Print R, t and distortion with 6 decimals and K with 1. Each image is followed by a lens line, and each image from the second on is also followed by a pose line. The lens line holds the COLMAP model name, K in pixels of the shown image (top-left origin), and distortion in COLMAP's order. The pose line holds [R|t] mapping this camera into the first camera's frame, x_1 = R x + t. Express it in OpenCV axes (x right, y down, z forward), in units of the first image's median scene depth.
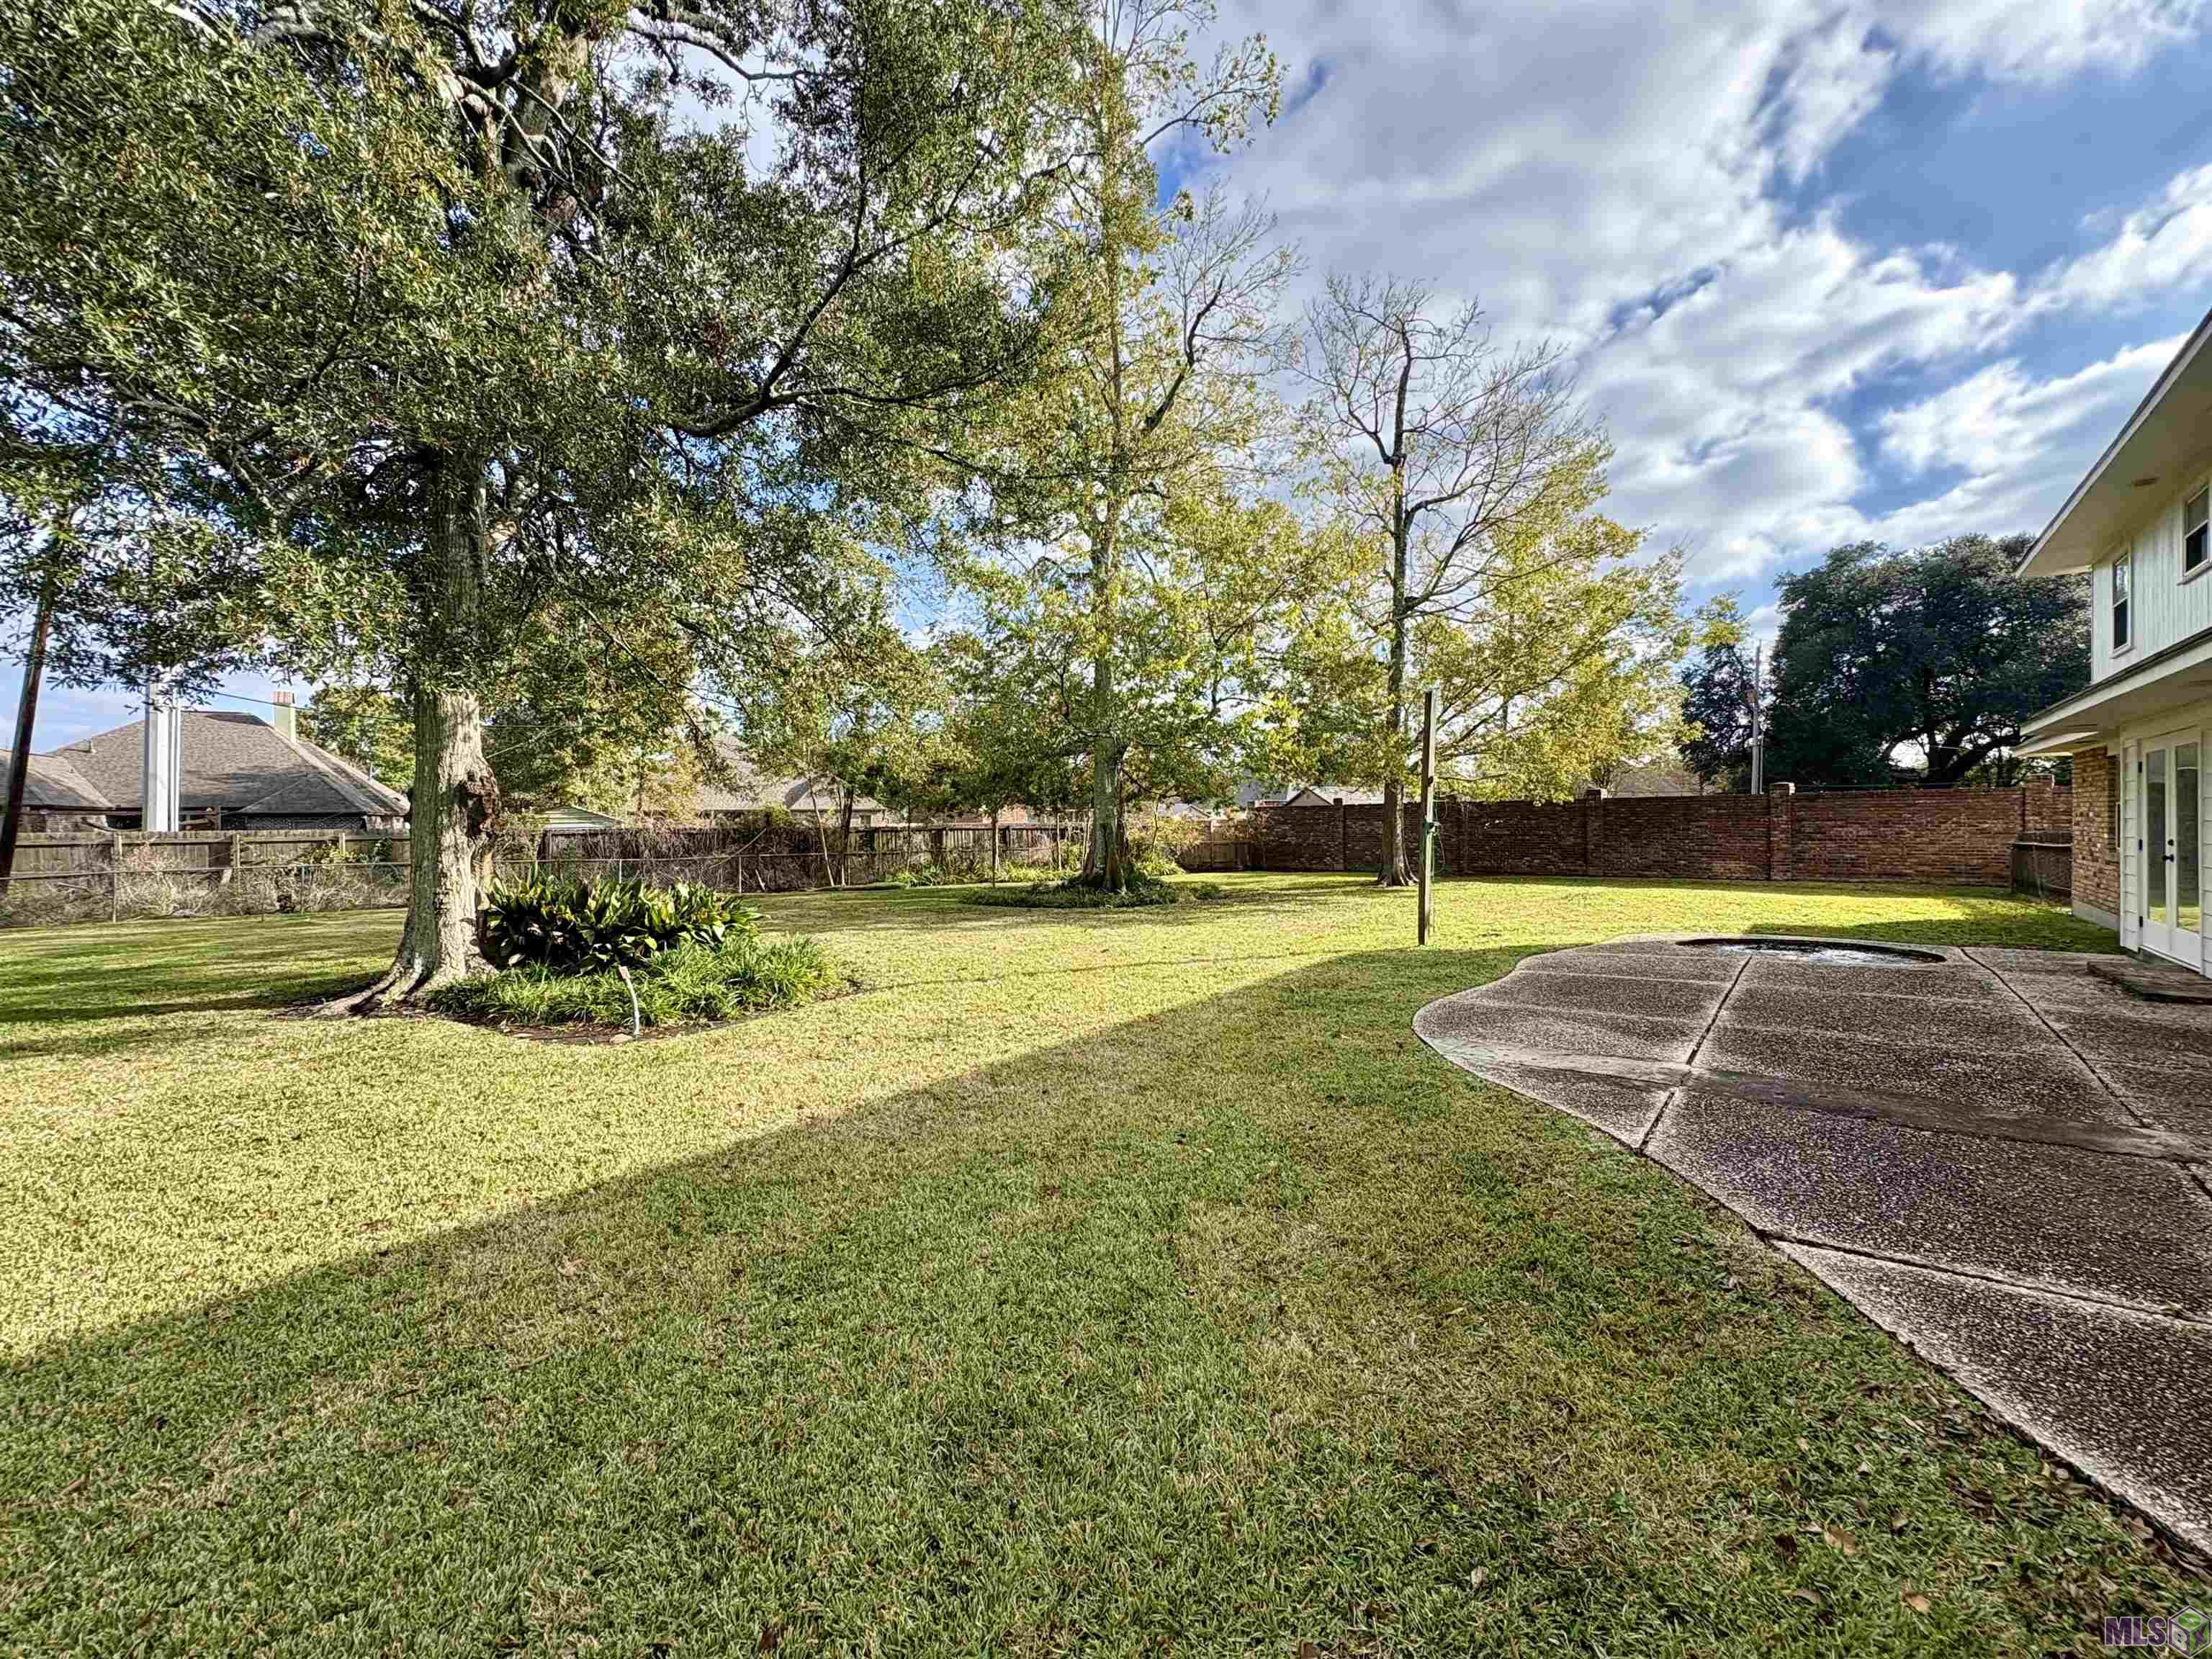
lens RADIAL K [[876.0, 0, 1106.0], [0, 876.0, 829.5], [0, 0, 1]] dist [-0.001191, 0.000070]
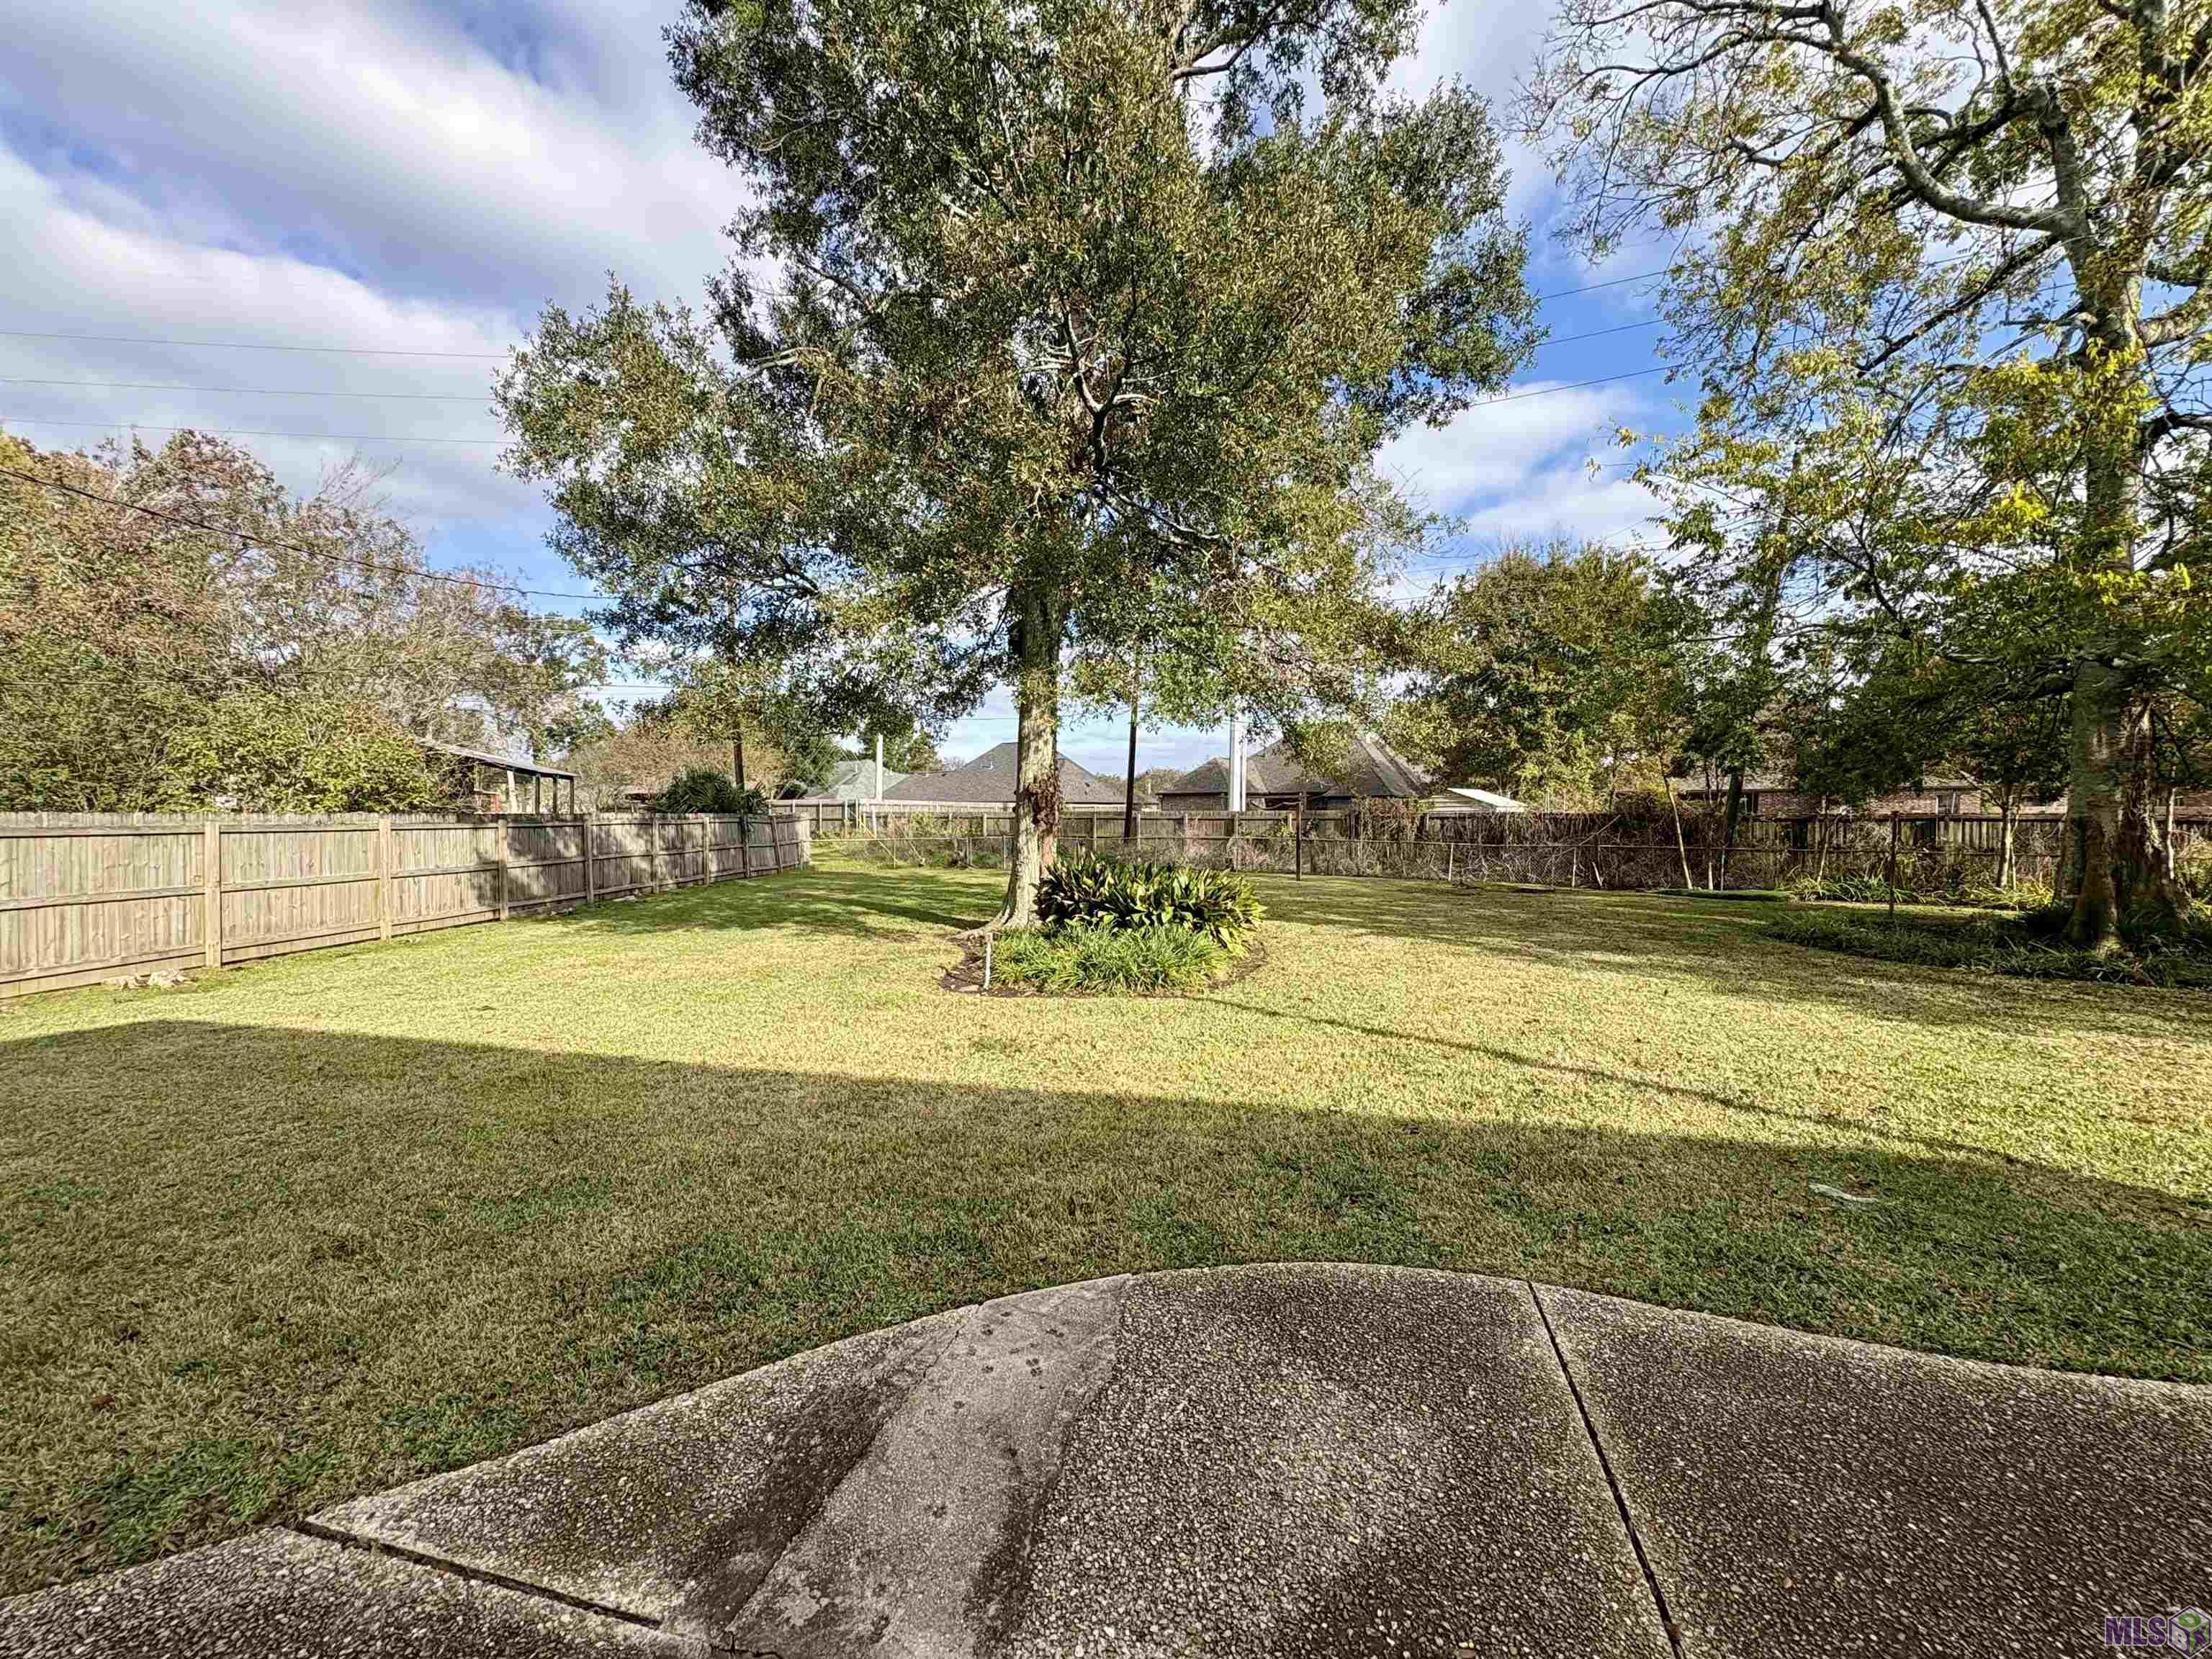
lens RADIAL K [[876.0, 0, 1106.0], [0, 876.0, 829.5], [0, 0, 1]] dist [-0.001191, 0.000070]
pose [[0.411116, 0.030469, -0.911074, 0.563421], [-0.007877, 0.999523, 0.029872, -0.024873], [0.911549, -0.005104, 0.411159, 0.547807]]
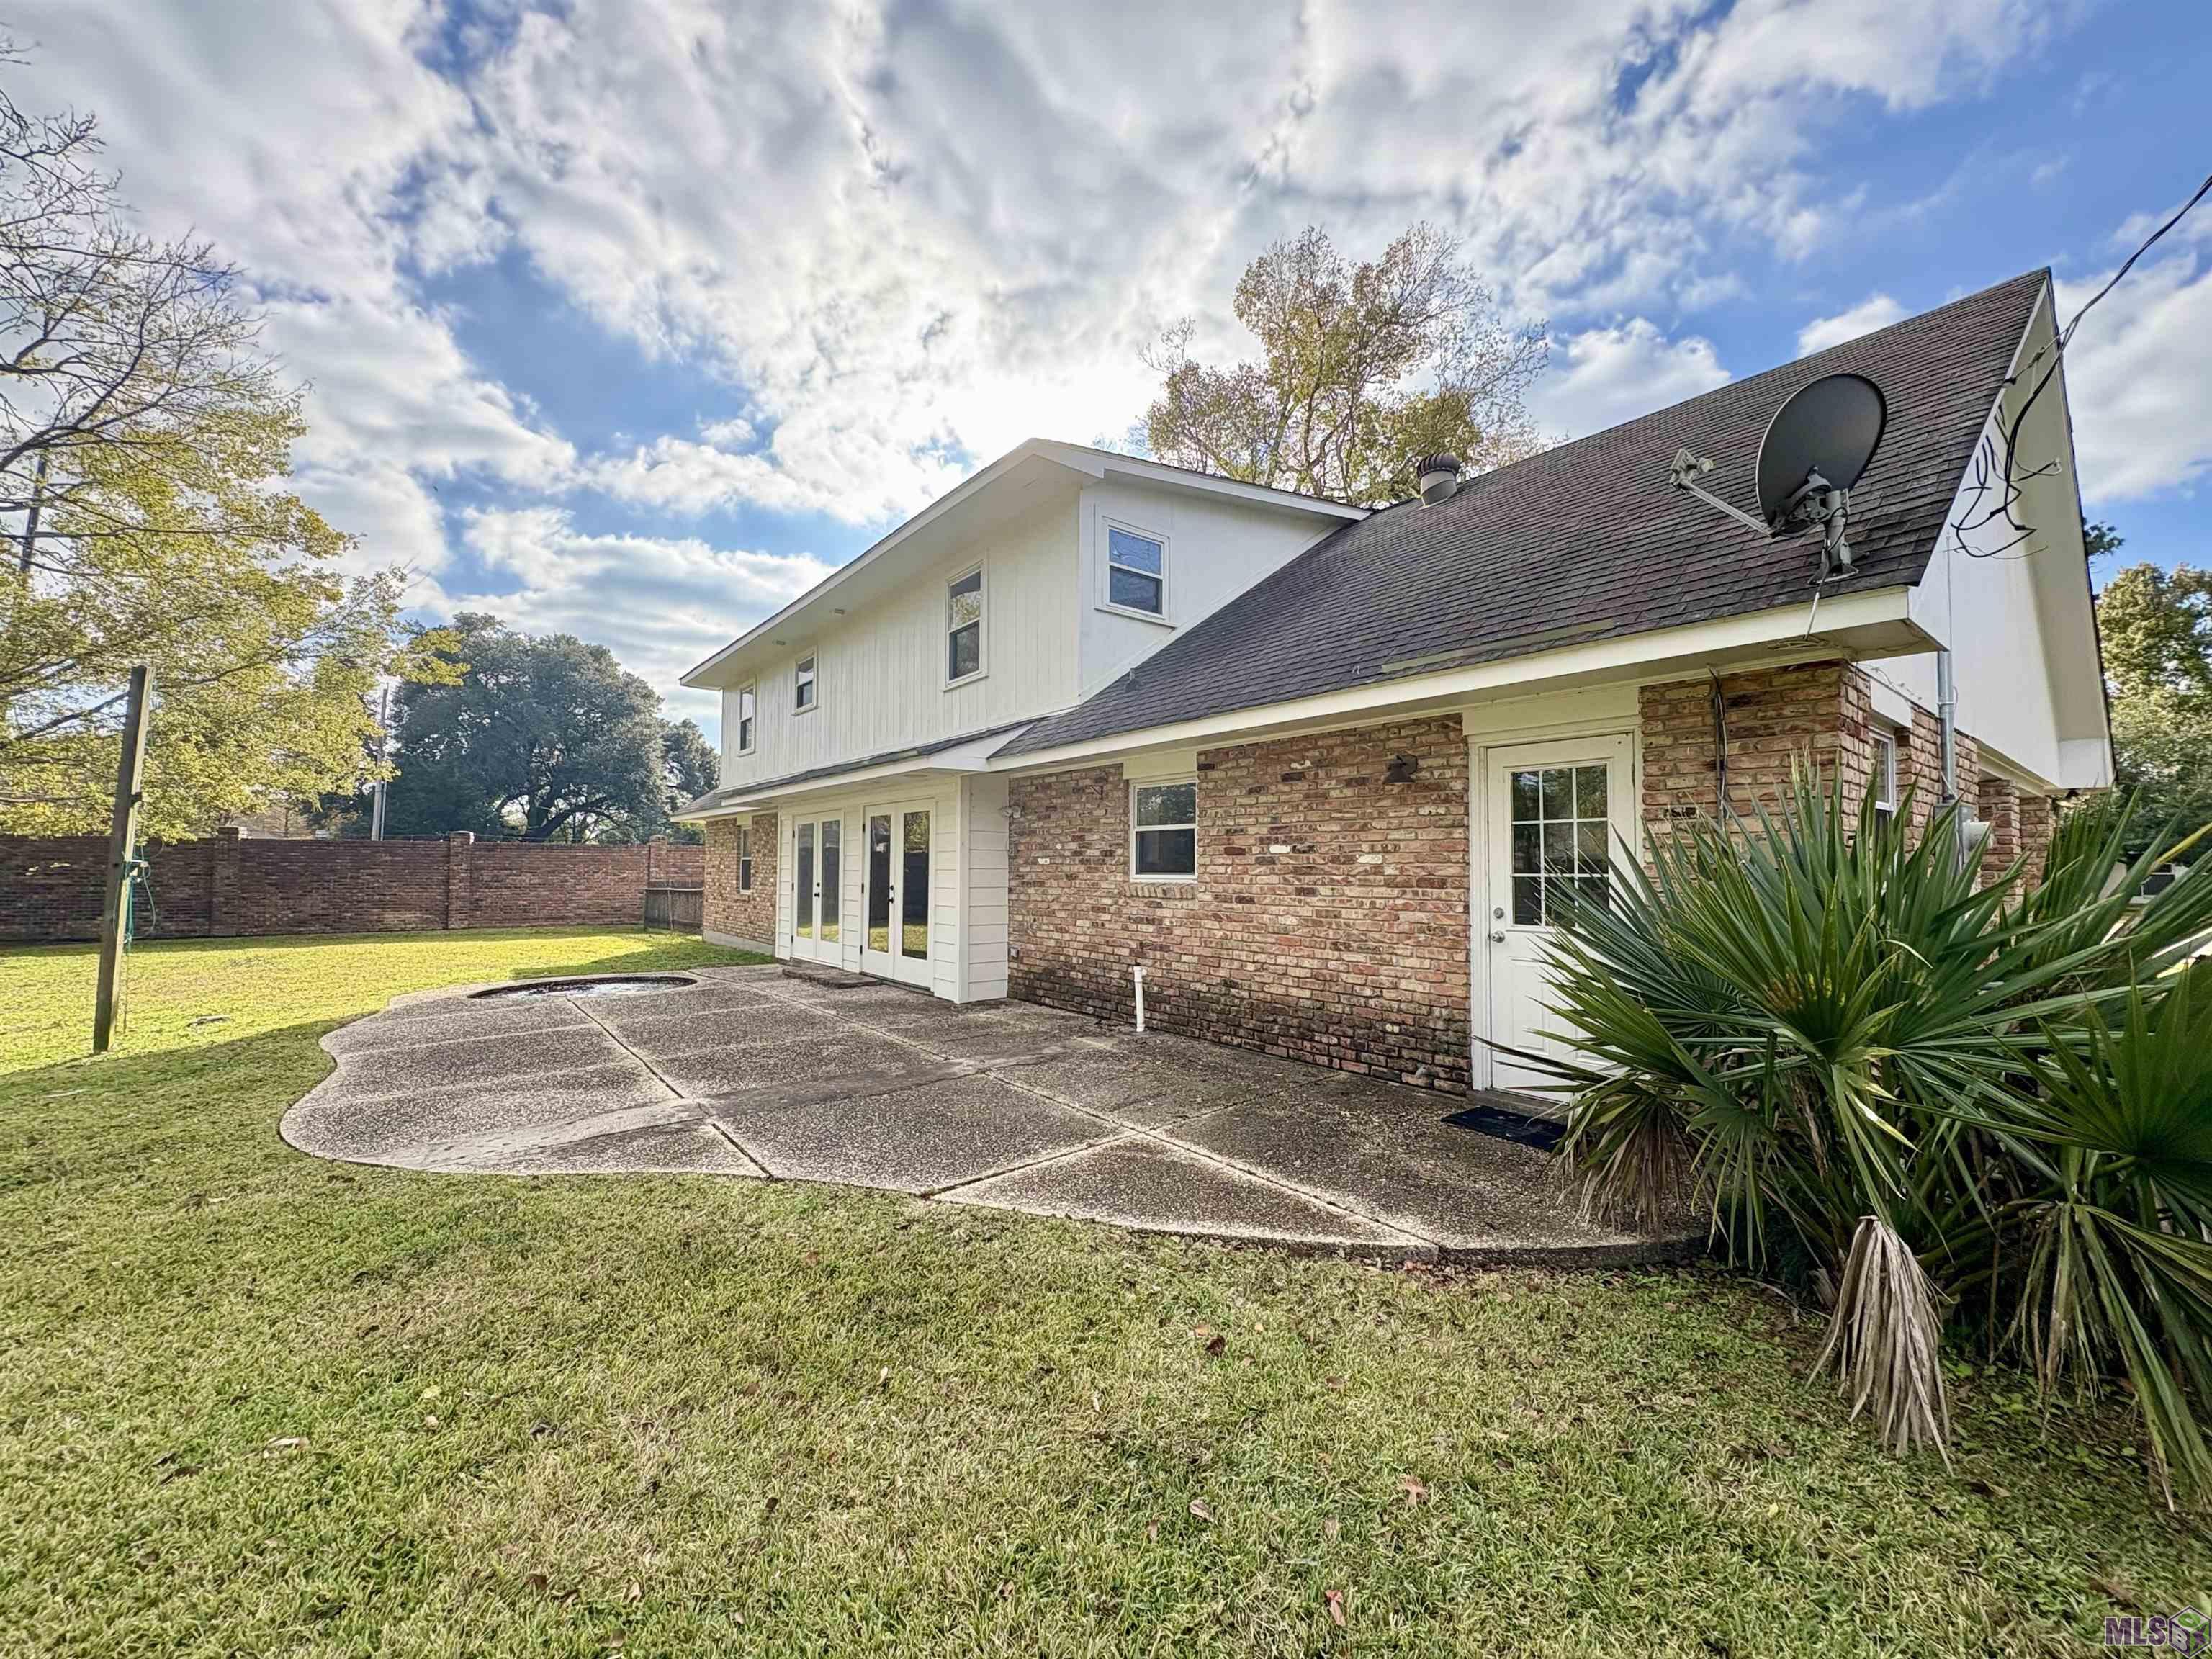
lens RADIAL K [[876.0, 0, 1106.0], [0, 876.0, 829.5], [0, 0, 1]] dist [-0.001191, 0.000070]
pose [[0.205717, 0.057825, 0.976902, -0.154125], [-0.001508, 0.998270, -0.058773, 0.007068], [-0.978610, 0.010618, 0.205448, 0.176134]]
